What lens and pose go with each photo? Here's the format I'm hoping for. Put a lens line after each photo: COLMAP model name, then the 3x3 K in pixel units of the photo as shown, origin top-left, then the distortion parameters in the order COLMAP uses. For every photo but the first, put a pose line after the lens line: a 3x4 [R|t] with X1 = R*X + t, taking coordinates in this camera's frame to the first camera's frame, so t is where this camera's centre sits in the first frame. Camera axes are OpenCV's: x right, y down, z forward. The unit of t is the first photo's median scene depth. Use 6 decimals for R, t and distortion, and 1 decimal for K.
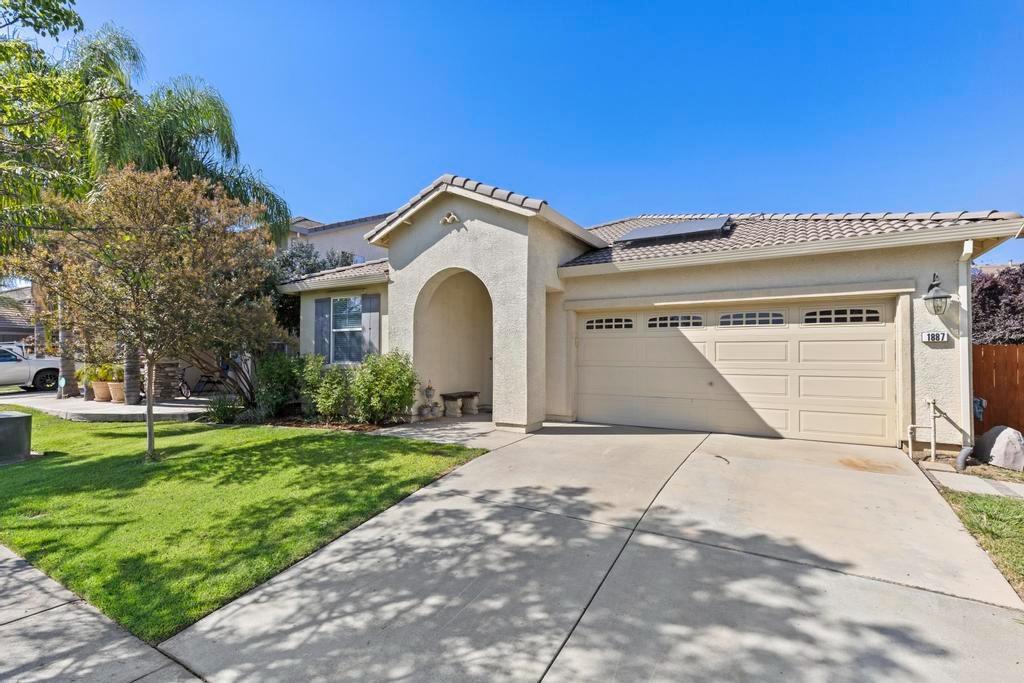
lens RADIAL K [[465.1, 0, 514.6], [0, 465.1, 338.9], [0, 0, 1]] dist [0.001358, 0.000295]
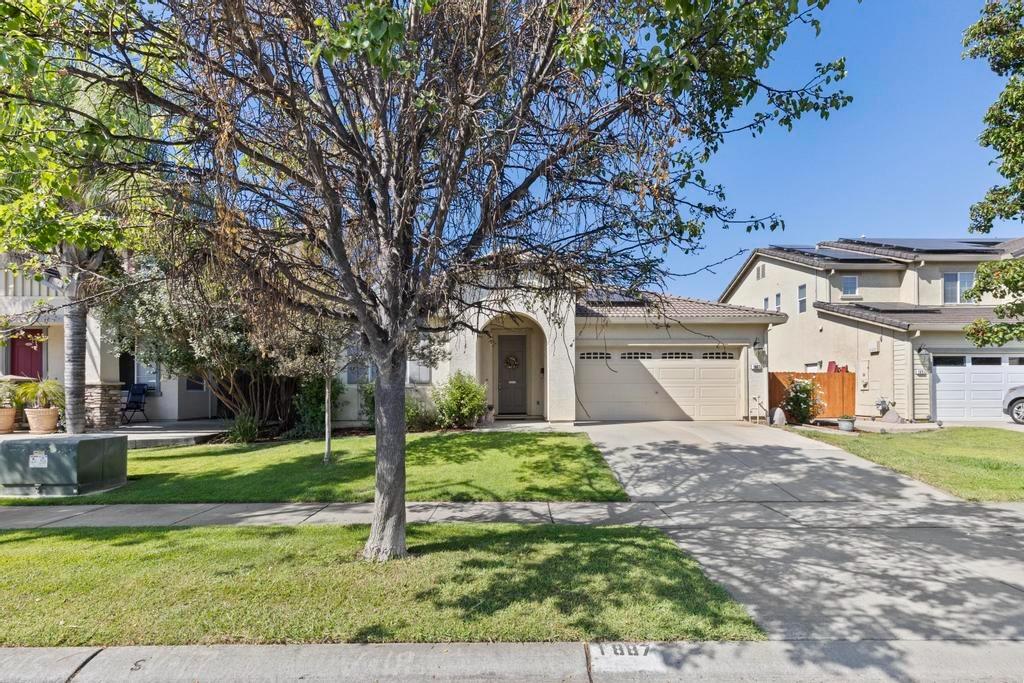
lens RADIAL K [[478.9, 0, 515.4], [0, 478.9, 335.8], [0, 0, 1]] dist [0.001047, 0.000239]
pose [[0.855430, 0.052155, 0.515286, -1.014473], [-0.014306, 0.996917, -0.077153, 0.033915], [-0.517721, 0.058627, 0.853538, -0.267426]]
